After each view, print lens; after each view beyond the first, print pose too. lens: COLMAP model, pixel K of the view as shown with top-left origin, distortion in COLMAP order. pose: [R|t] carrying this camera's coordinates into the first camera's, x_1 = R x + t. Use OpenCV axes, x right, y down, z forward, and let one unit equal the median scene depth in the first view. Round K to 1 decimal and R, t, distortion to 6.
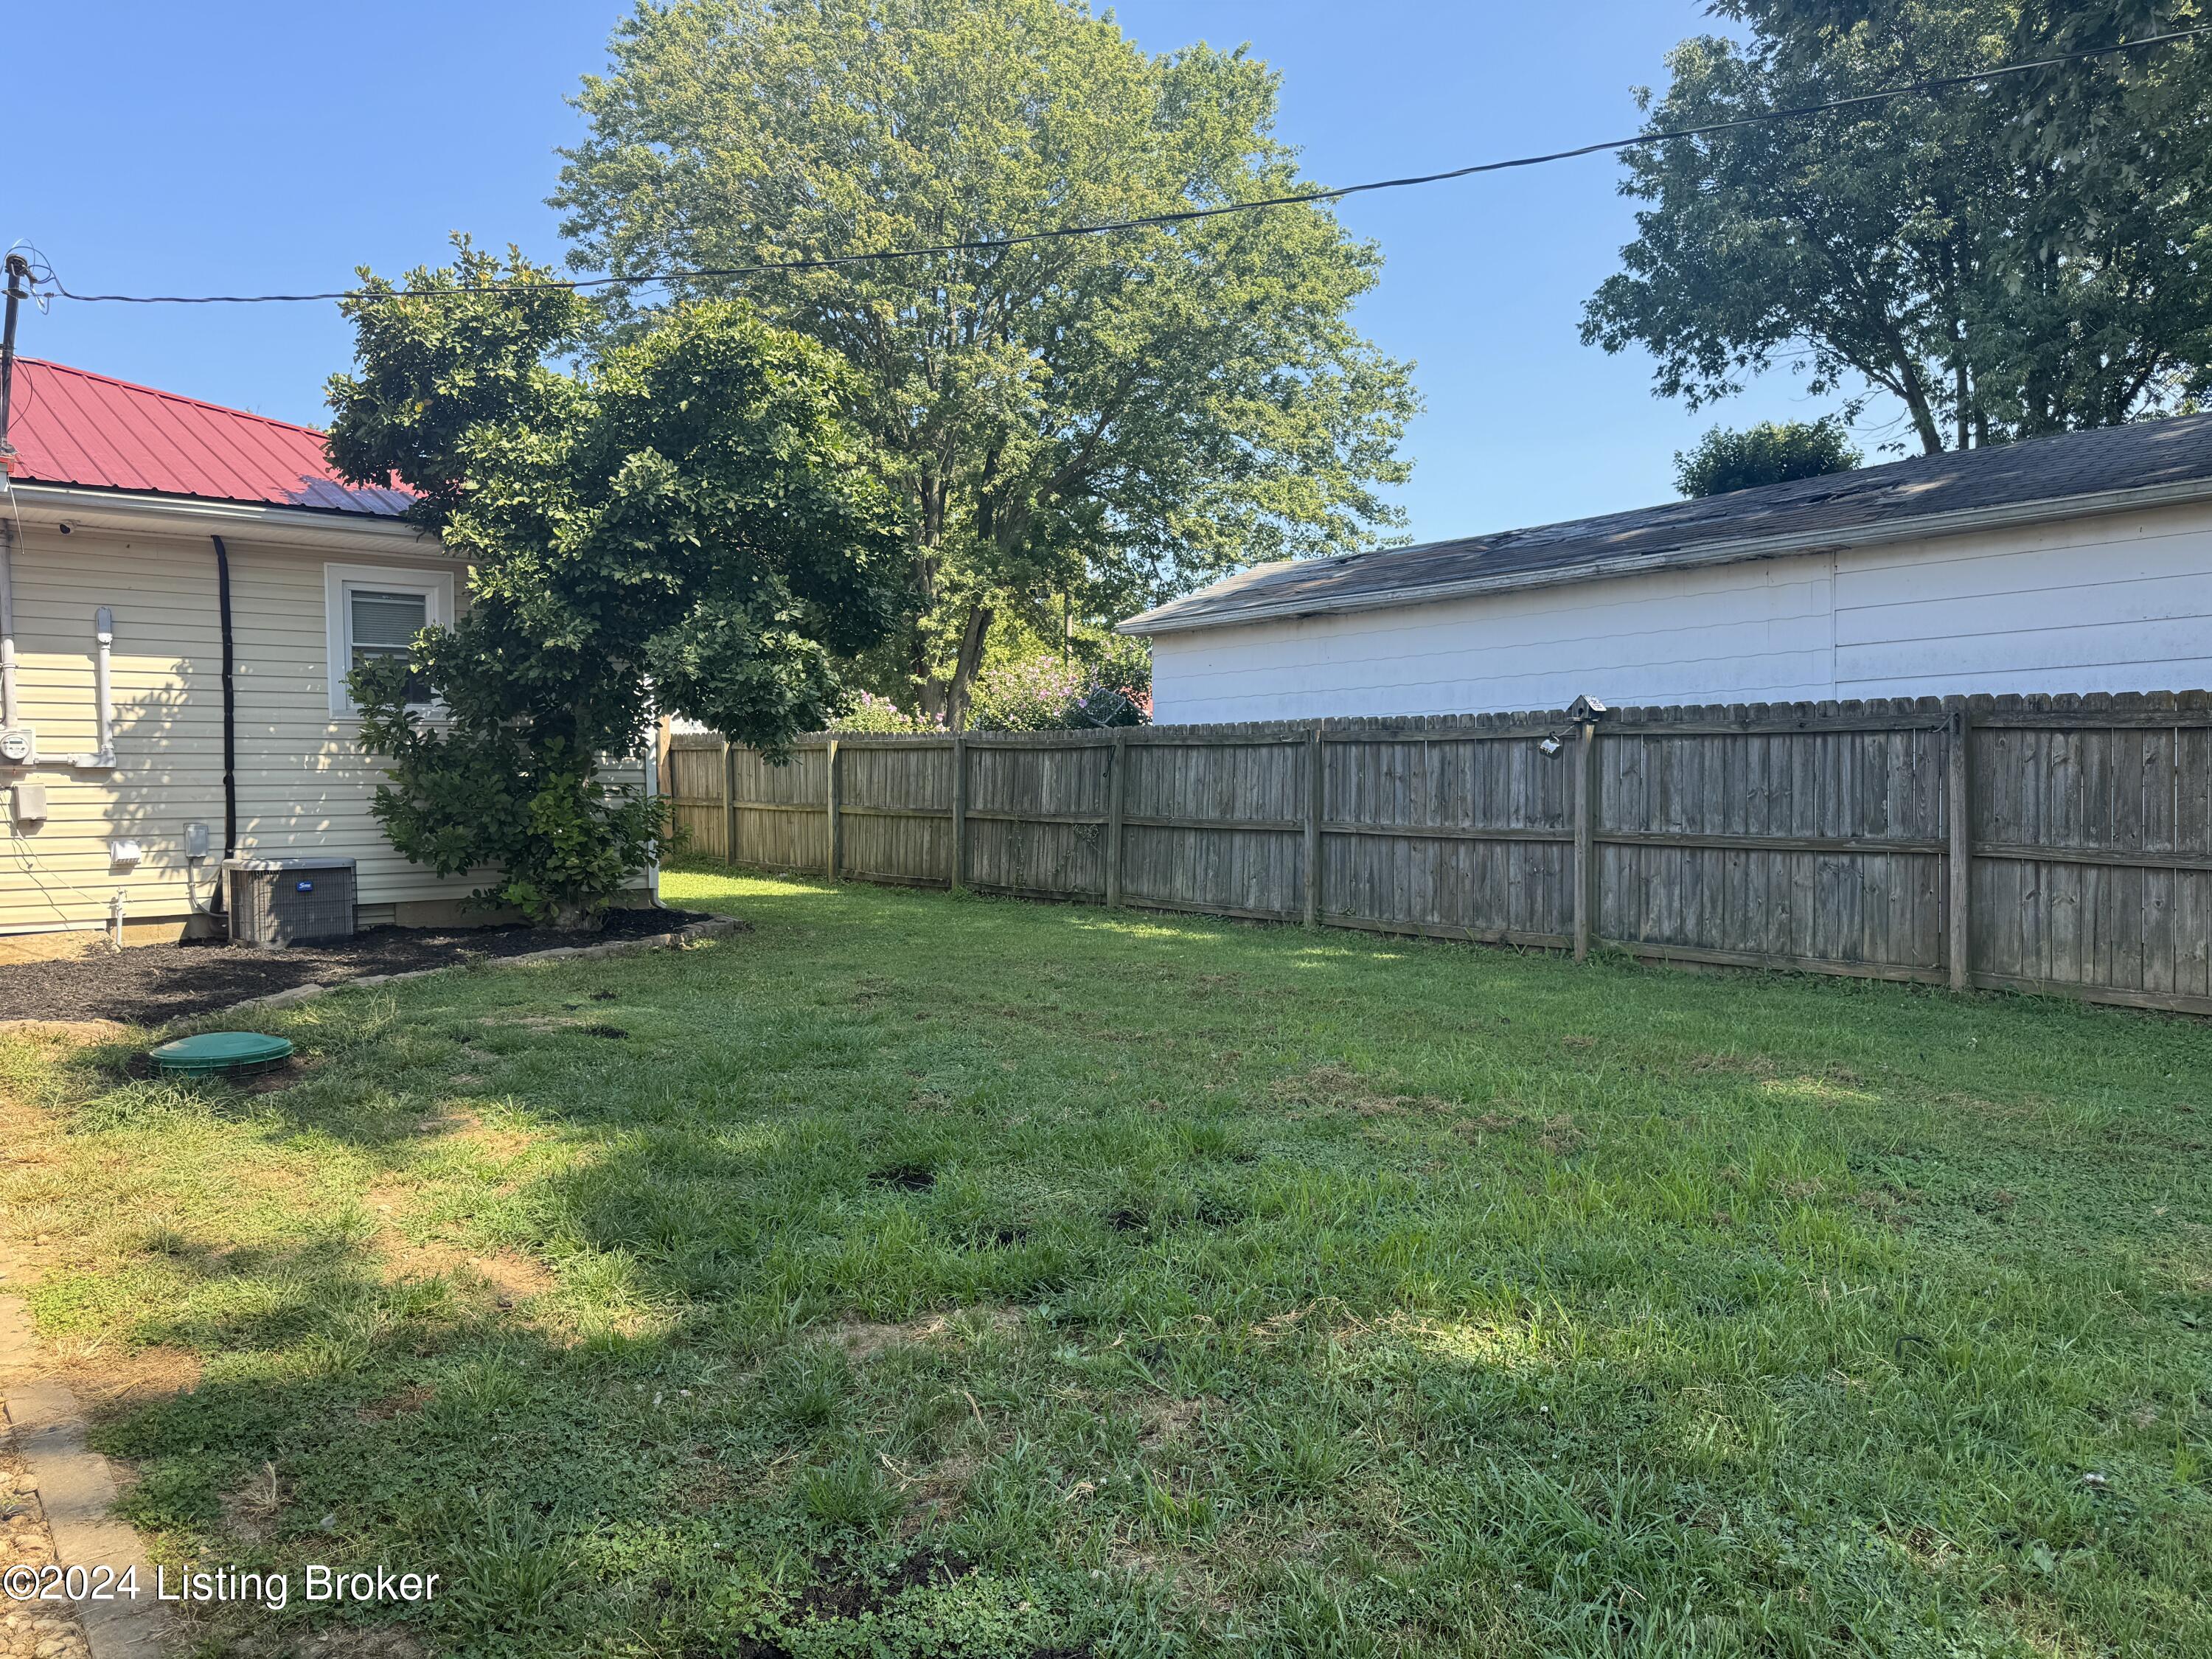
lens RADIAL K [[1557.3, 0, 1093.6], [0, 1557.3, 830.4], [0, 0, 1]] dist [0.057566, -0.039447]
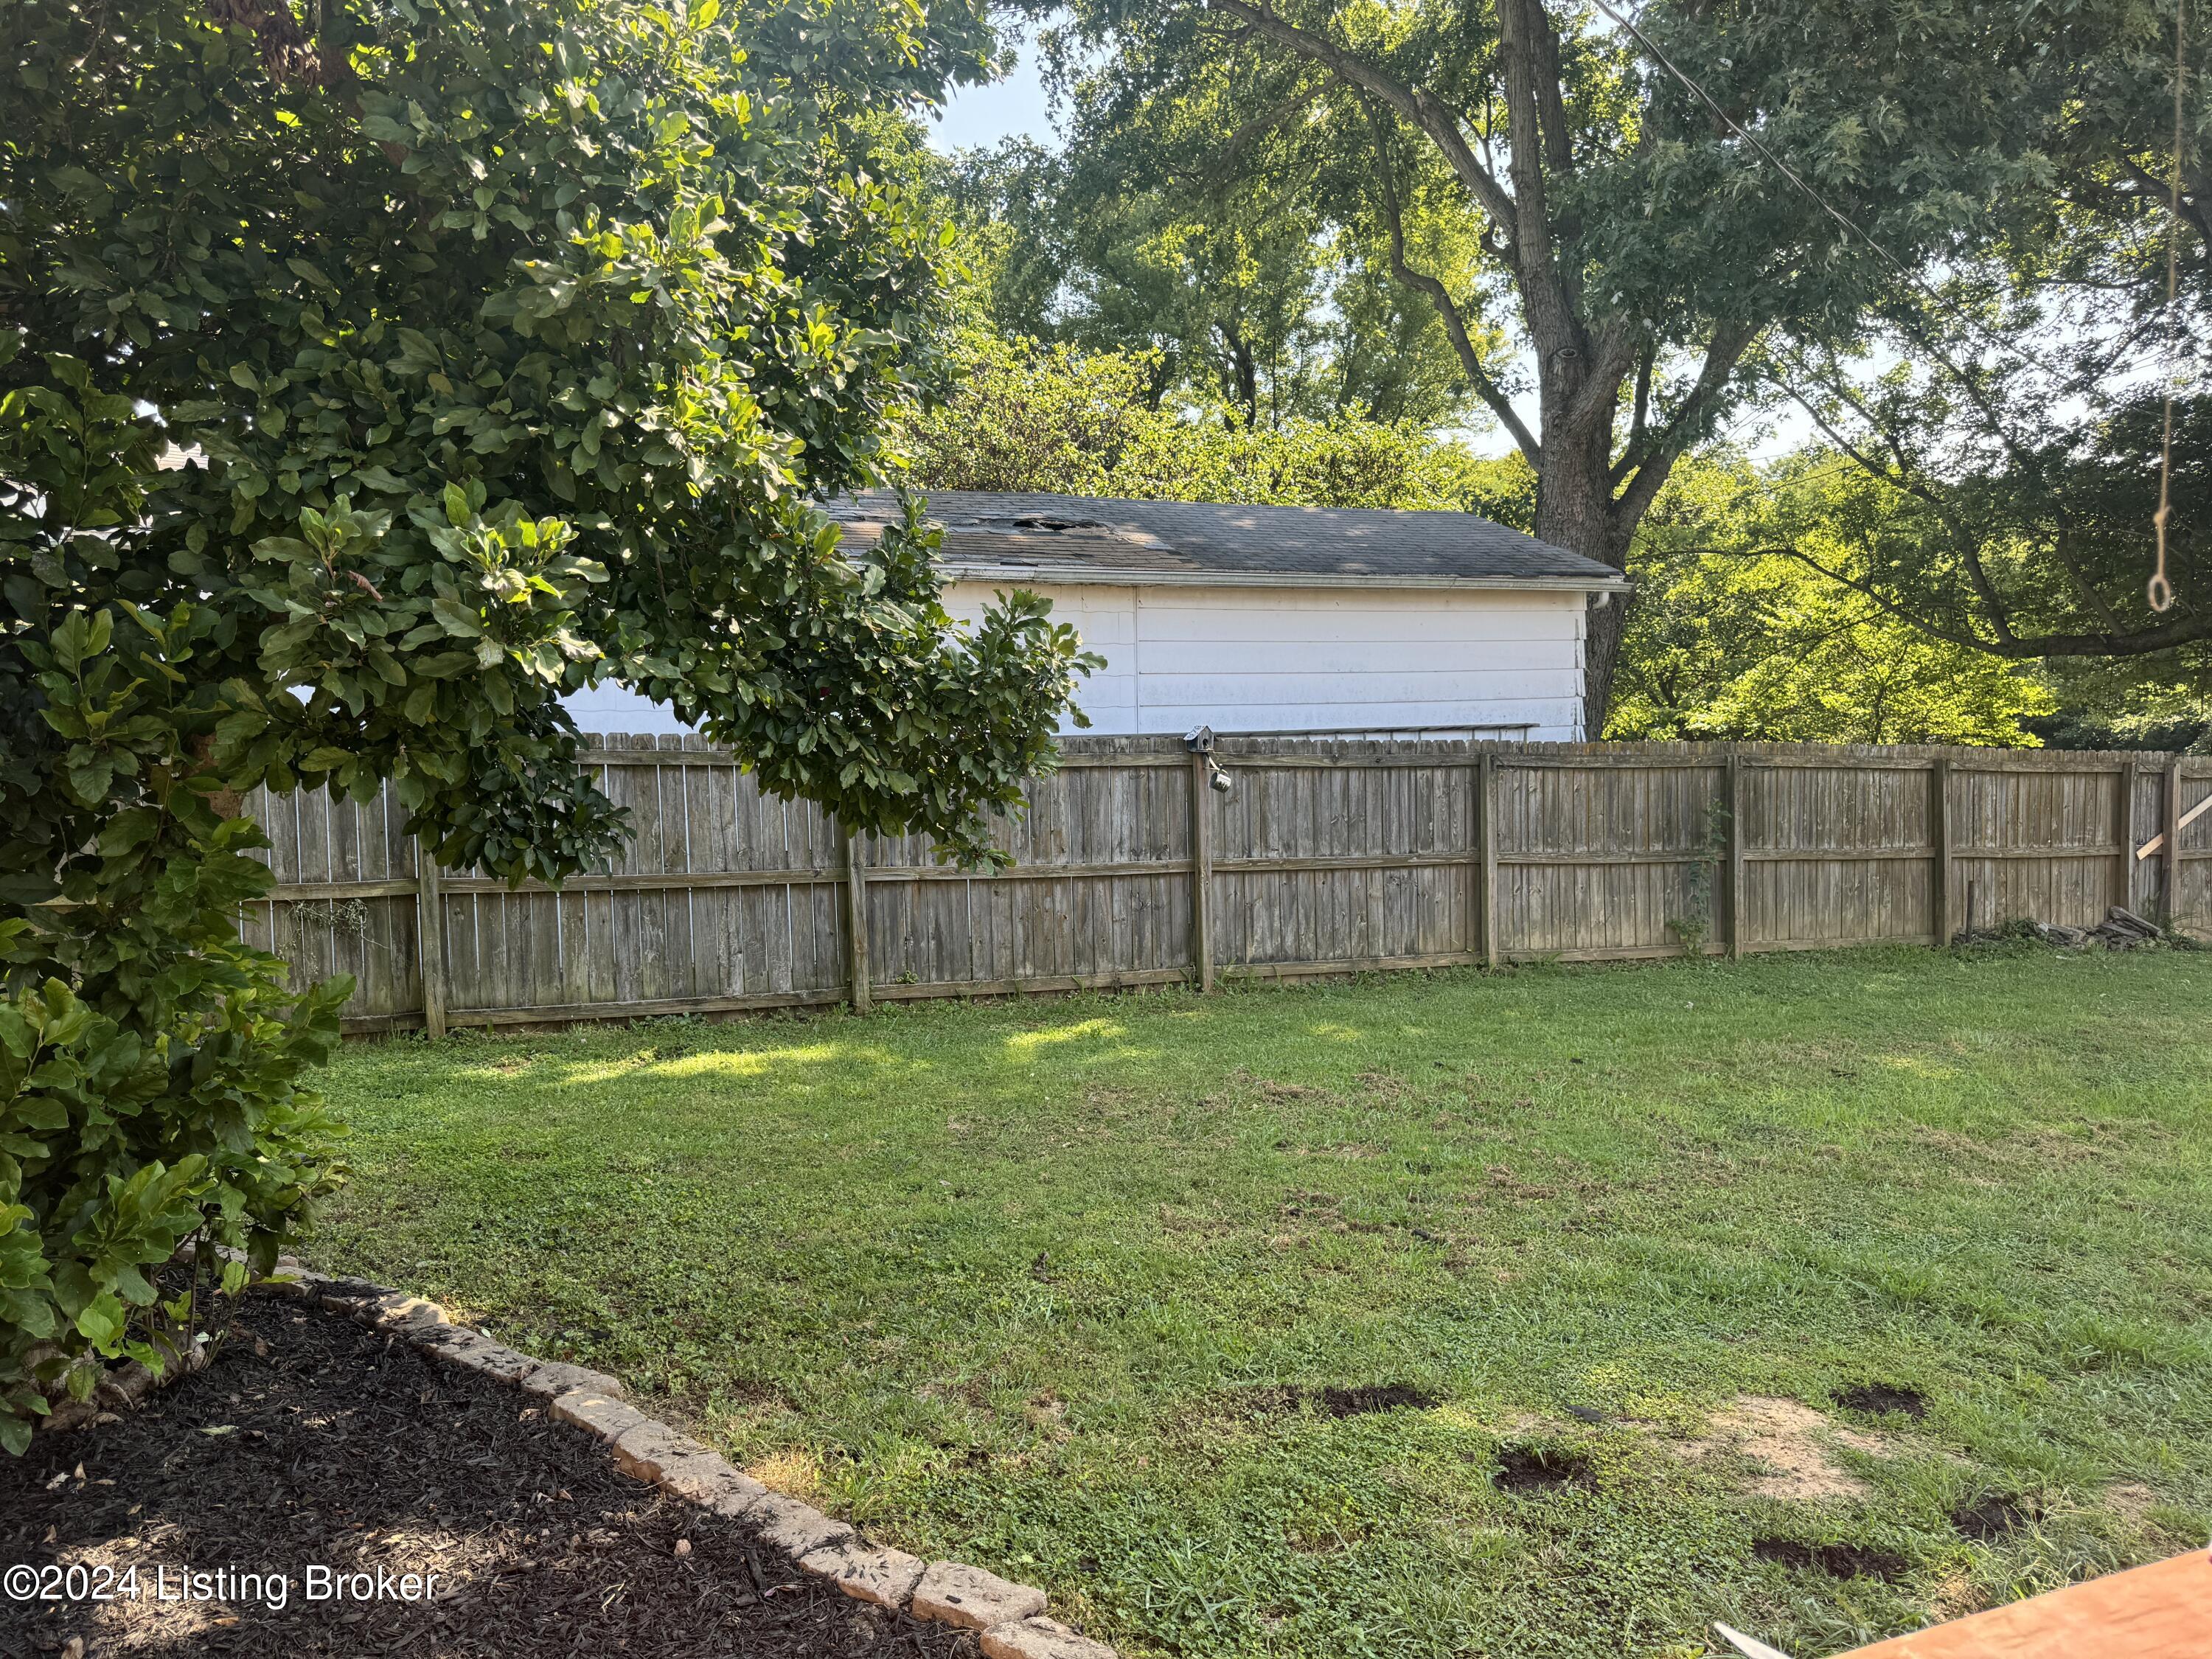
lens RADIAL K [[1557.3, 0, 1095.2], [0, 1557.3, 831.6], [0, 0, 1]] dist [0.057566, -0.039447]
pose [[0.342489, -0.066505, 0.937165, -0.702657], [0.024302, 0.997785, 0.061926, -0.089960], [-0.939207, 0.001566, 0.343347, 0.789418]]
